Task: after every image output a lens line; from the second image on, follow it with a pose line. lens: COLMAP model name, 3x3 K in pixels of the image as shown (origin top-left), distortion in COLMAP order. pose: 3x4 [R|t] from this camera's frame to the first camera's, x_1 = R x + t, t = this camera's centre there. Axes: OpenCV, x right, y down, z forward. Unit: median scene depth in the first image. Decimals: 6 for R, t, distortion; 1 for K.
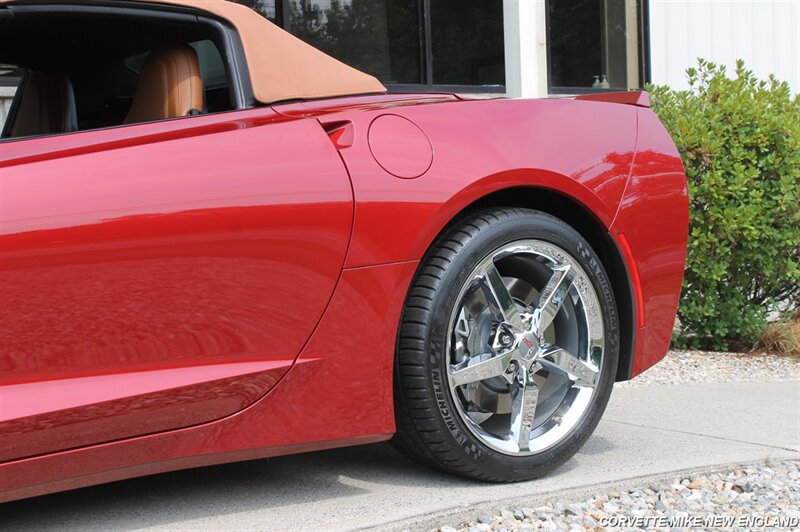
lens RADIAL K [[1311.8, 0, 399.1], [0, 1311.8, 278.6], [0, 0, 1]] dist [-0.011505, 0.096664]
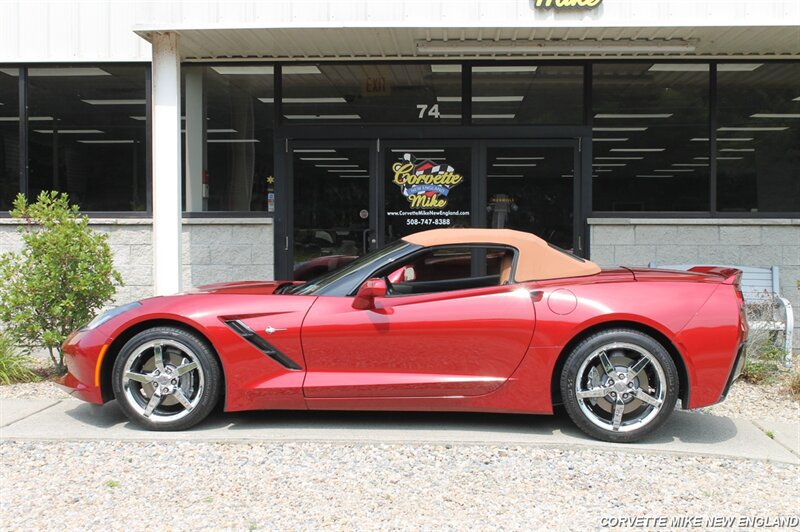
lens RADIAL K [[1210.8, 0, 400.0], [0, 1210.8, 266.0], [0, 0, 1]] dist [-0.038169, 0.130528]
pose [[0.742652, 0.063359, -0.666673, 1.252073], [-0.081049, 0.996700, 0.004438, -0.144970], [0.664754, 0.050737, 0.745337, -0.925788]]
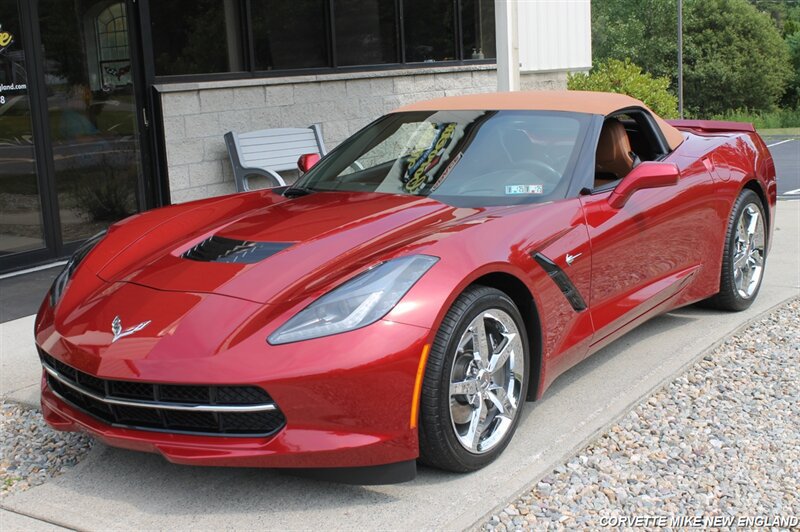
lens RADIAL K [[1077.8, 0, 400.0], [0, 1077.8, 266.0], [0, 0, 1]] dist [-0.045436, 0.046111]
pose [[0.958685, -0.059600, 0.278156, -0.981924], [0.031353, 0.993987, 0.104918, -0.132210], [-0.282737, -0.091862, 0.954789, -0.588118]]
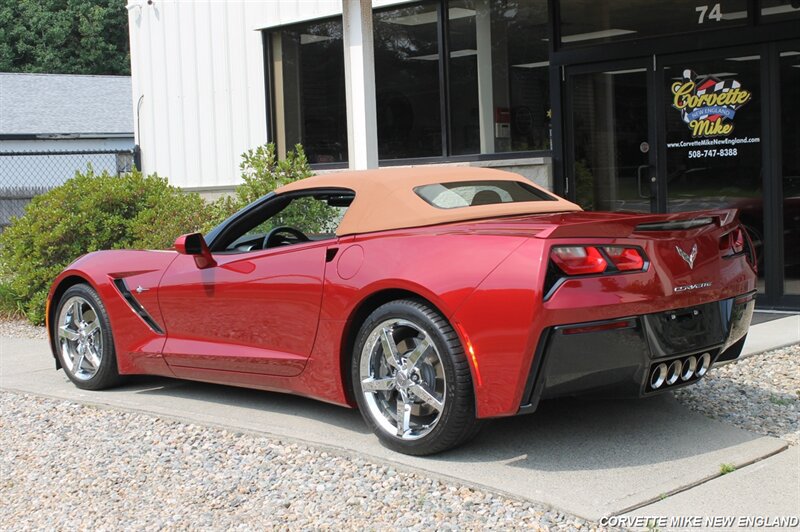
lens RADIAL K [[1210.8, 0, 400.0], [0, 1210.8, 266.0], [0, 0, 1]] dist [-0.038169, 0.130528]
pose [[0.127351, 0.103109, -0.986484, 1.685313], [-0.038735, 0.994340, 0.098929, -0.260266], [0.991101, 0.025612, 0.130625, 0.771911]]
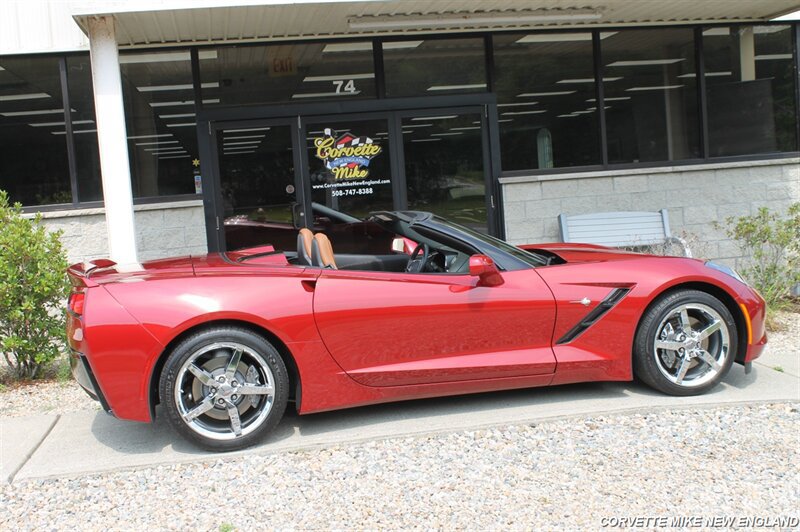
lens RADIAL K [[982.4, 0, 400.0], [0, 982.4, 266.0], [0, 0, 1]] dist [-0.101070, 0.178213]
pose [[0.875370, 0.020563, -0.483016, 0.494109], [-0.000710, 0.999149, 0.041249, -0.163460], [0.483453, -0.035765, 0.874639, -0.810097]]
